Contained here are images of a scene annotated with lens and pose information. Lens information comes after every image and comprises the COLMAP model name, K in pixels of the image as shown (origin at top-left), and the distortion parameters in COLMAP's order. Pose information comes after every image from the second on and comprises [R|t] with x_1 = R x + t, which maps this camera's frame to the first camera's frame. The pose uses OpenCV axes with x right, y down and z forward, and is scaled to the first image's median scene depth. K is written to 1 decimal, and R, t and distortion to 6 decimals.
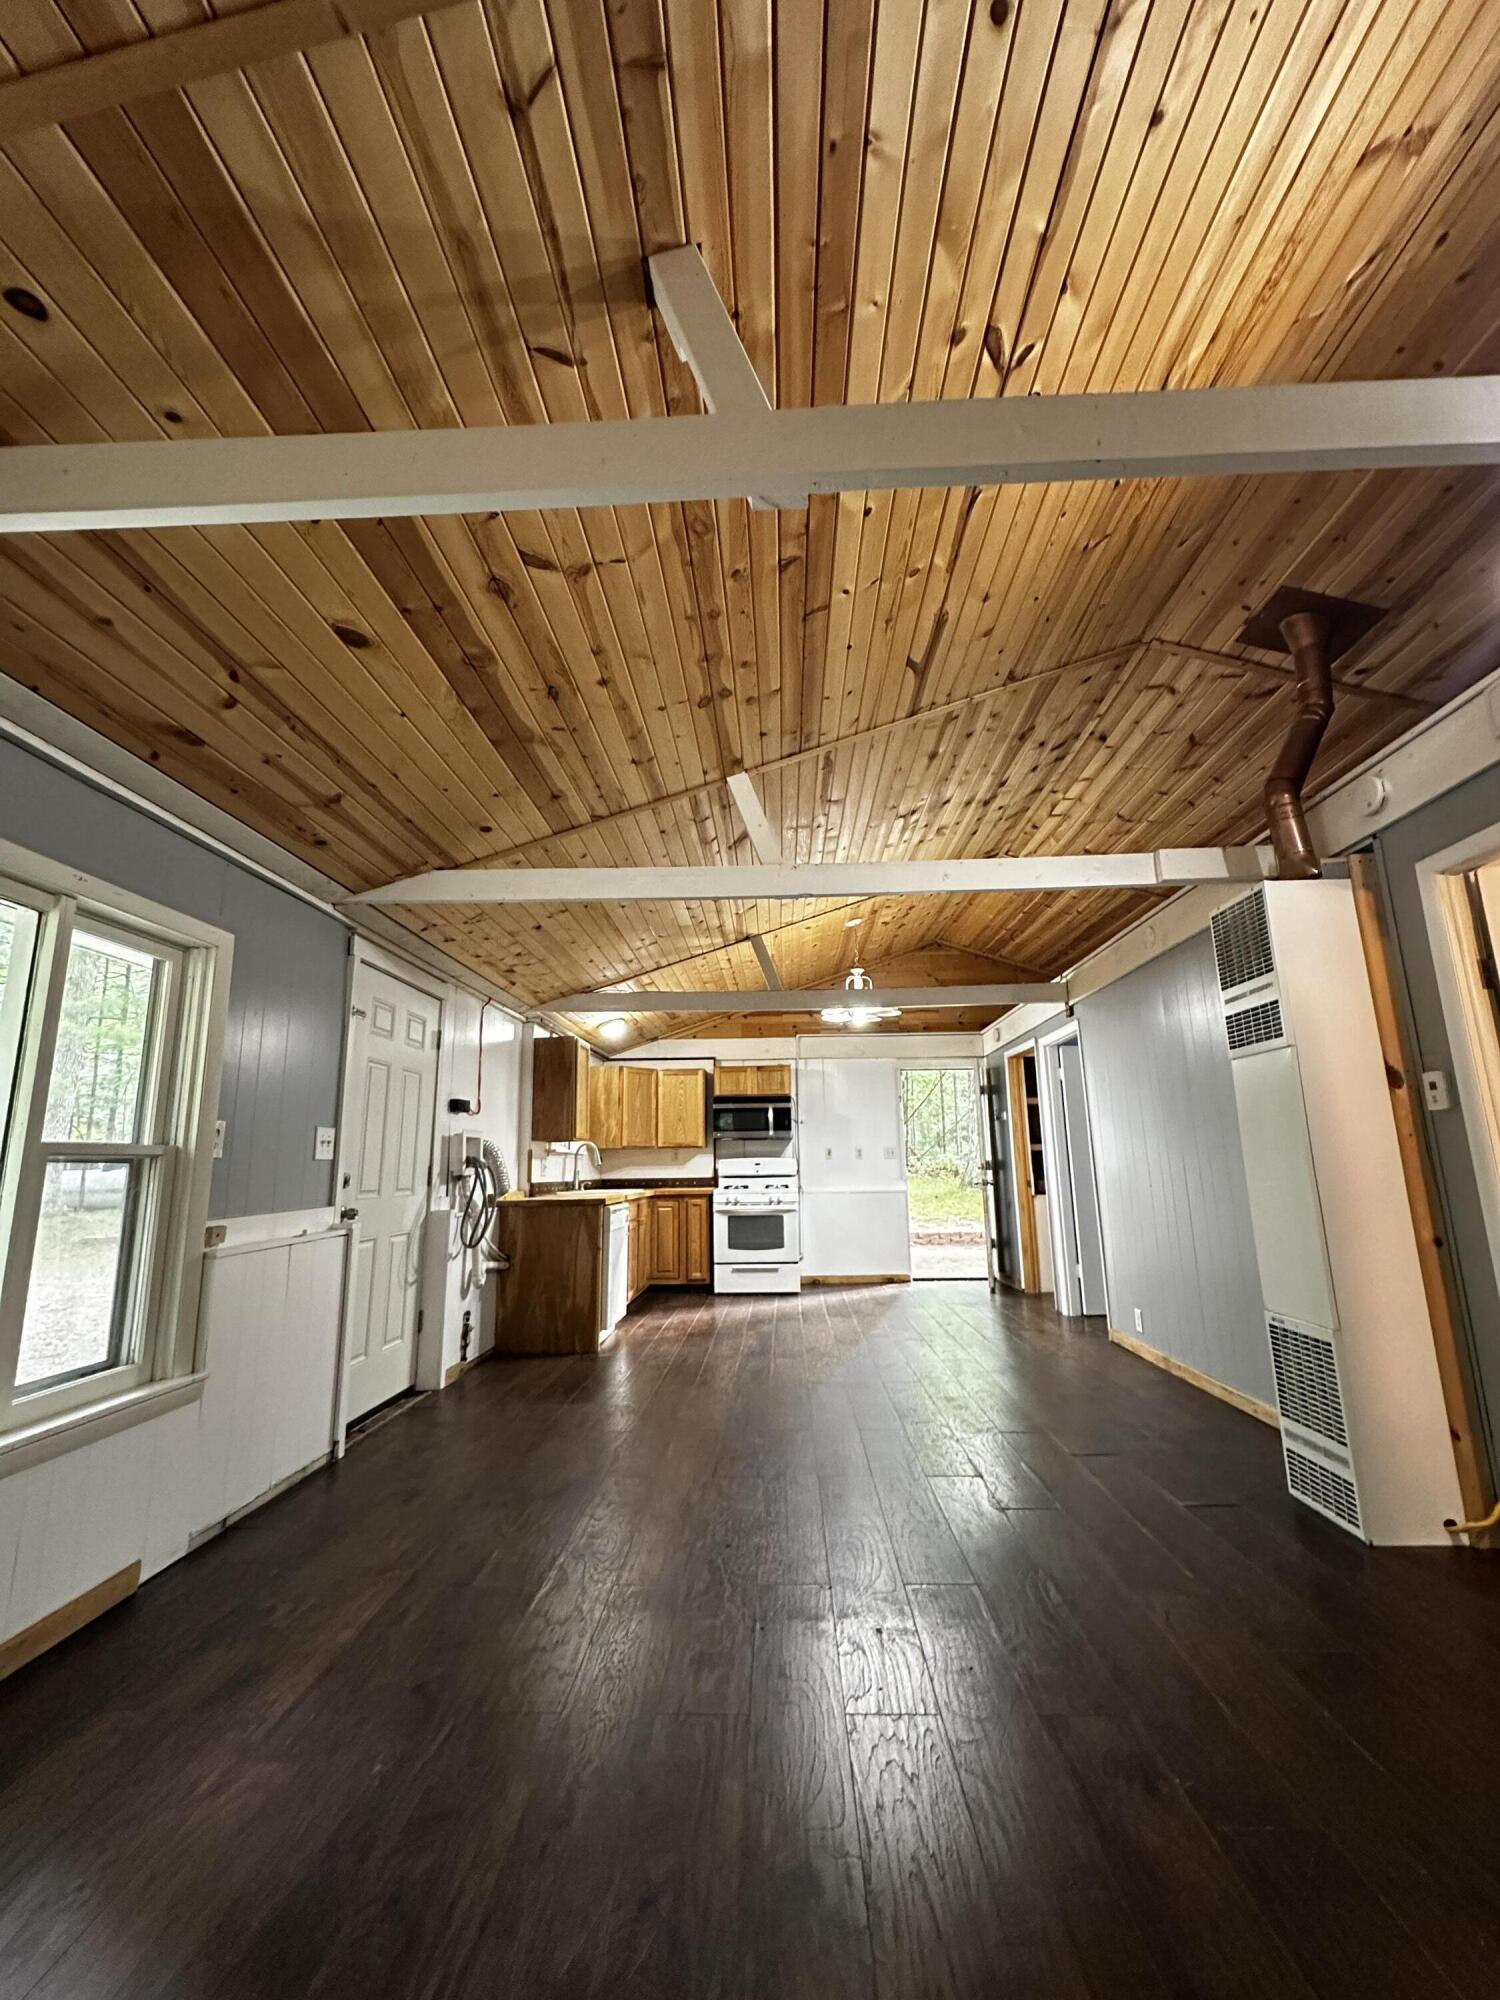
lens RADIAL K [[800.2, 0, 748.2], [0, 800.2, 1005.4], [0, 0, 1]] dist [-0.004125, 0.000970]
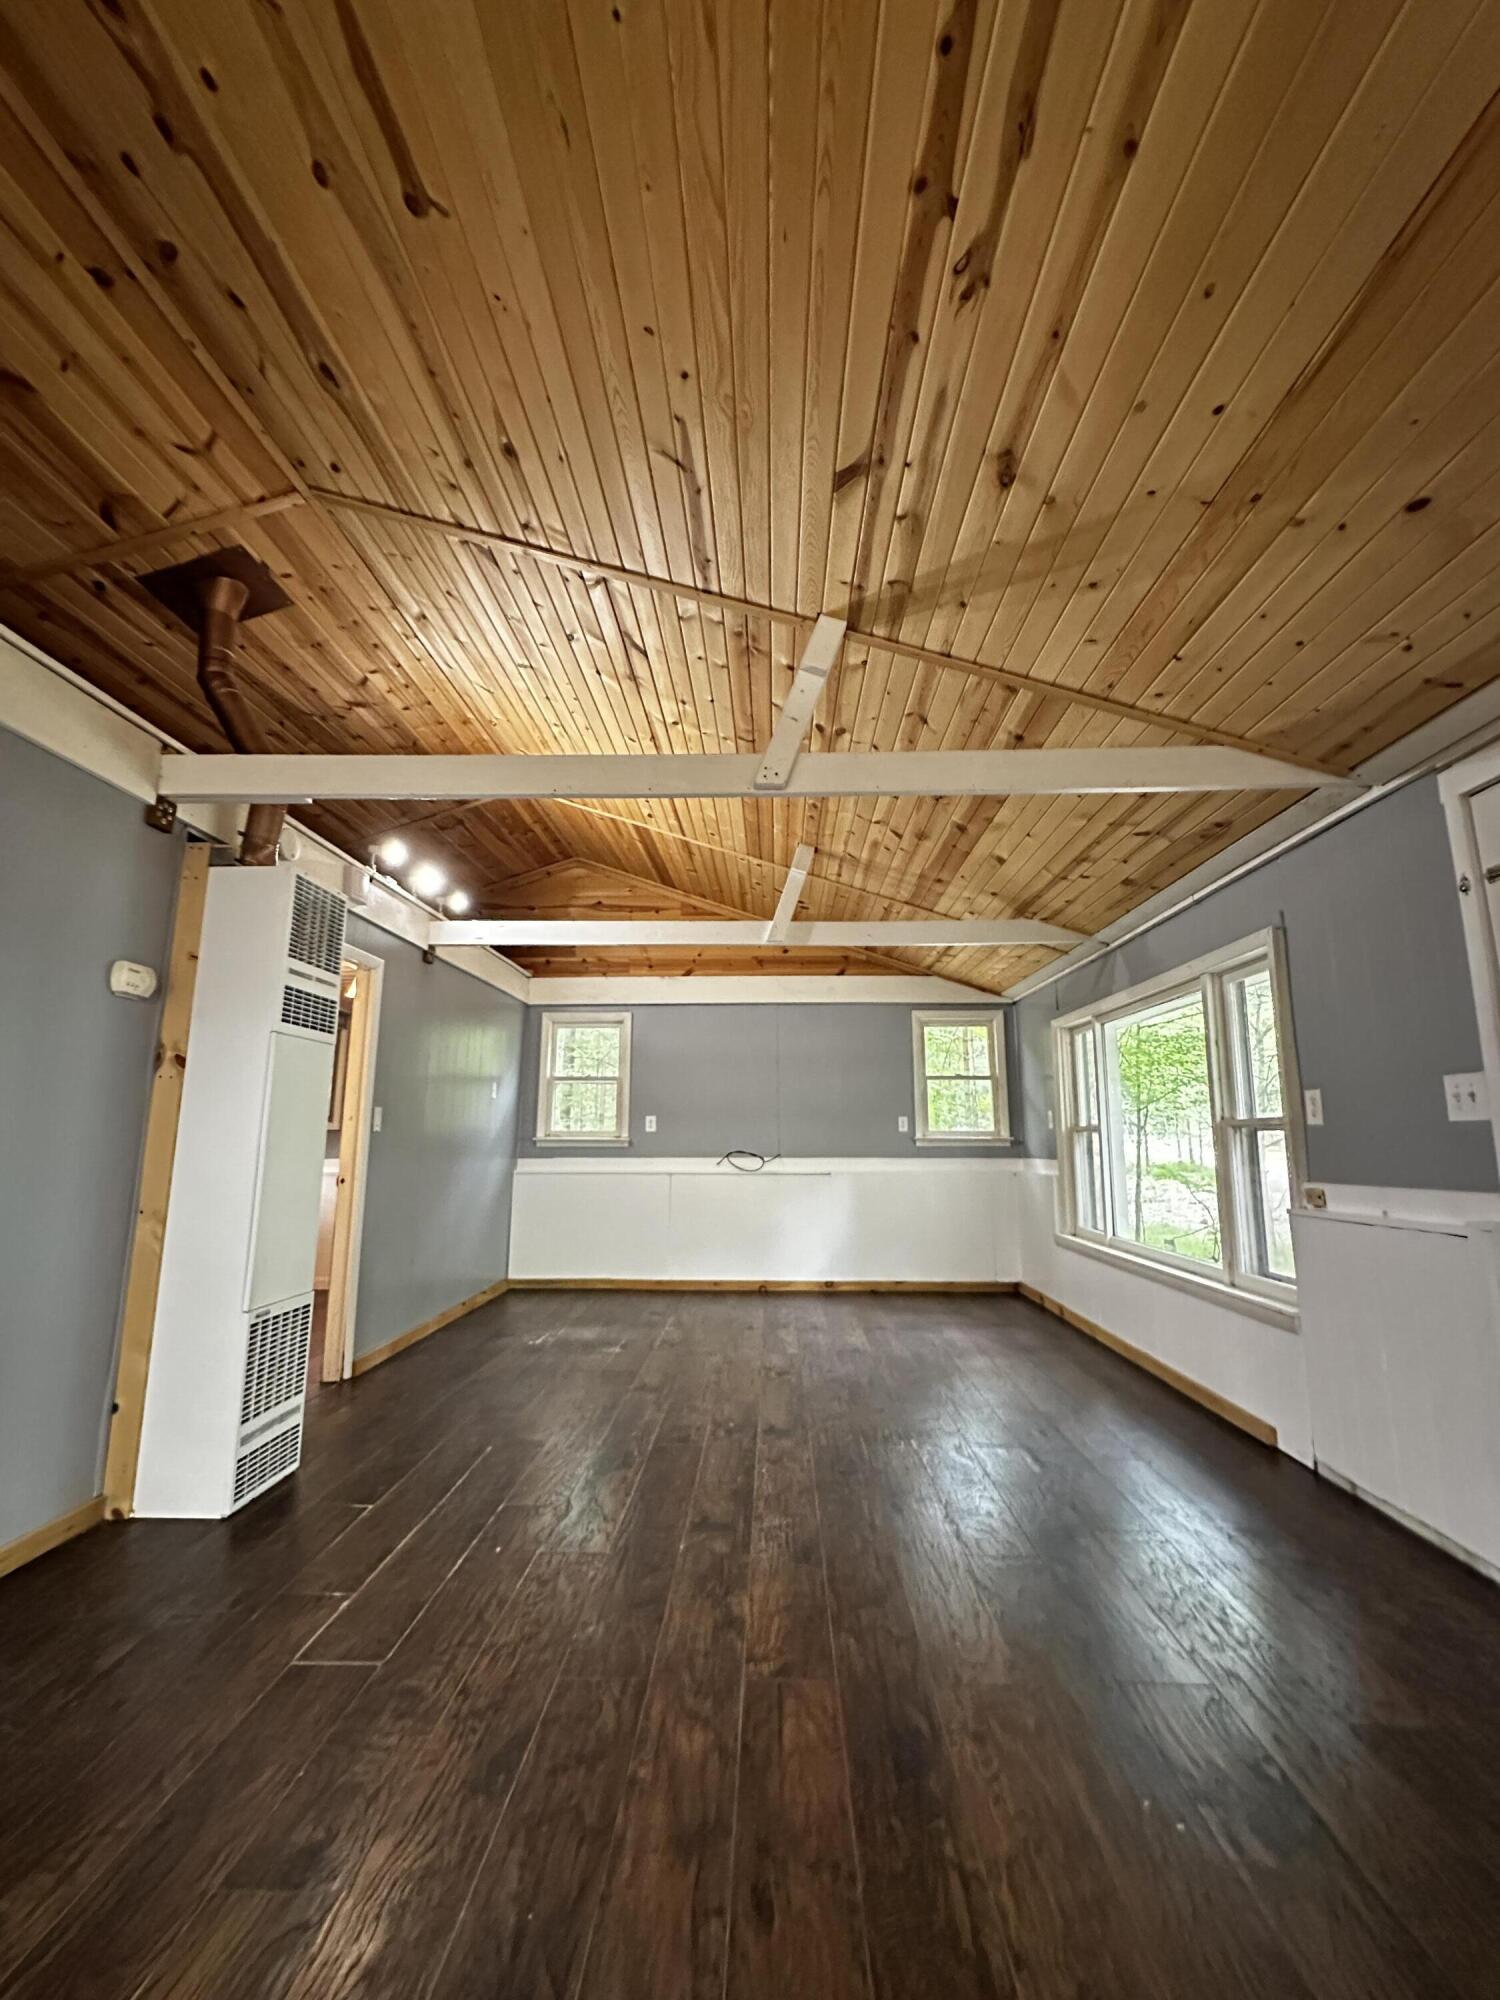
lens RADIAL K [[800.2, 0, 746.8], [0, 800.2, 1006.7], [0, 0, 1]] dist [-0.004125, 0.000970]
pose [[-0.999854, 0.014853, -0.008425, 0.036940], [0.016882, 0.933913, -0.357101, 0.154364], [0.002564, -0.357191, -0.934028, 0.771840]]
